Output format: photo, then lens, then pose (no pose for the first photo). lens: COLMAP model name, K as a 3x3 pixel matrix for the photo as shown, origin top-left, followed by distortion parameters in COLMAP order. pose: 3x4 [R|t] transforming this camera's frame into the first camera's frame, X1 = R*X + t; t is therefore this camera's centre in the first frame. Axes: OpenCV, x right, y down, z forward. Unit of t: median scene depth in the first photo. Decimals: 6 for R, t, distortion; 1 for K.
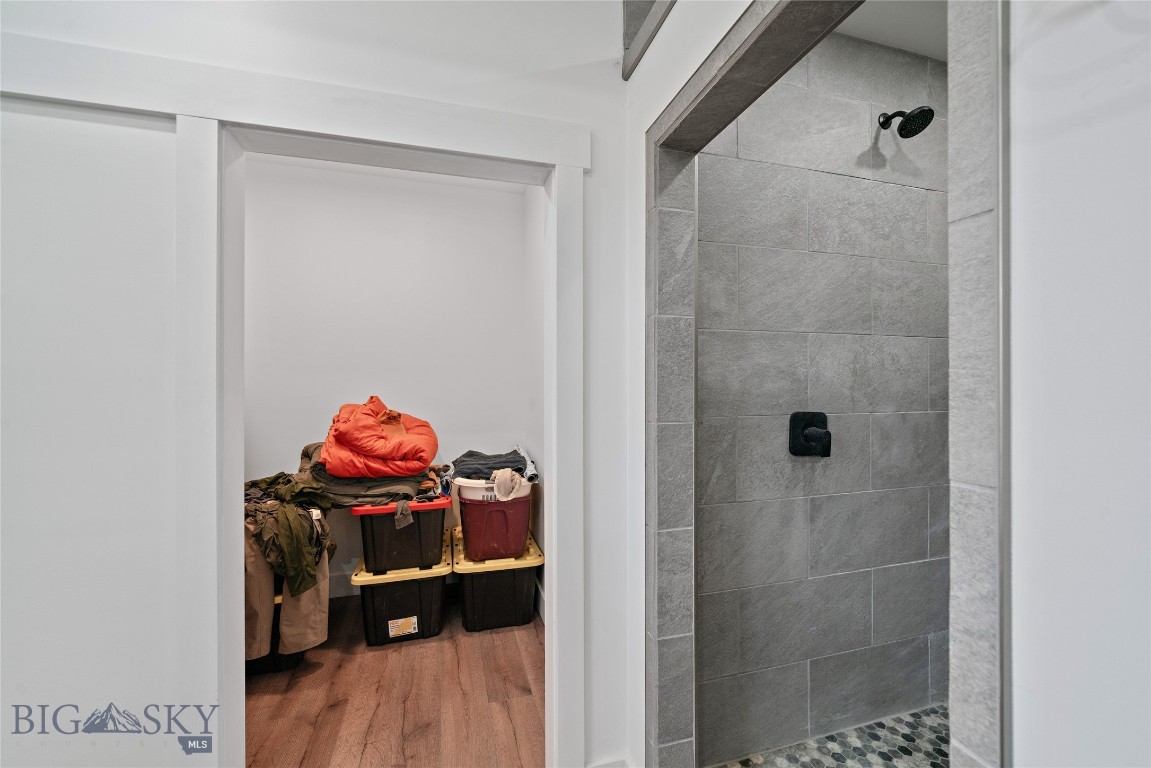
lens RADIAL K [[451.7, 0, 575.8], [0, 451.7, 386.8], [0, 0, 1]] dist [-0.001916, 0.000135]
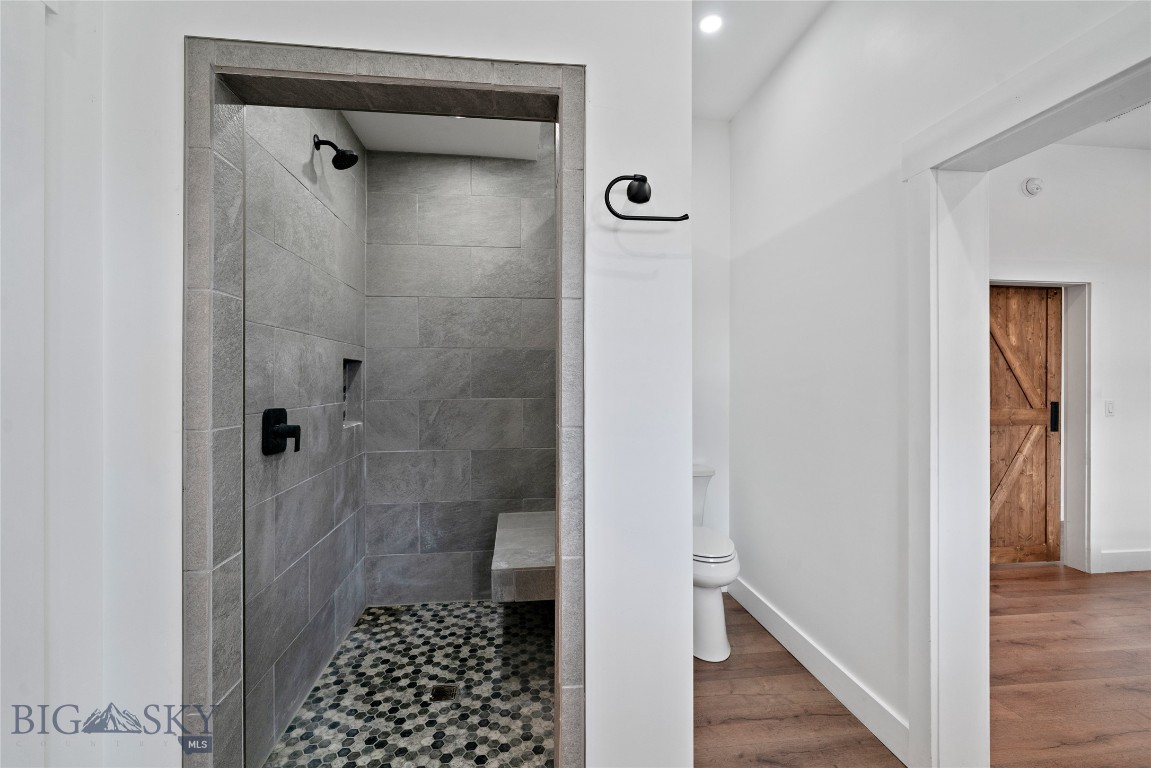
lens RADIAL K [[490.7, 0, 568.4], [0, 490.7, 386.9], [0, 0, 1]] dist [0.000173, 0.000131]
pose [[0.163964, -0.013462, 0.986375, -0.417793], [0.008087, 0.999892, 0.012302, 0.001297], [-0.986433, 0.005960, 0.164055, 0.200302]]
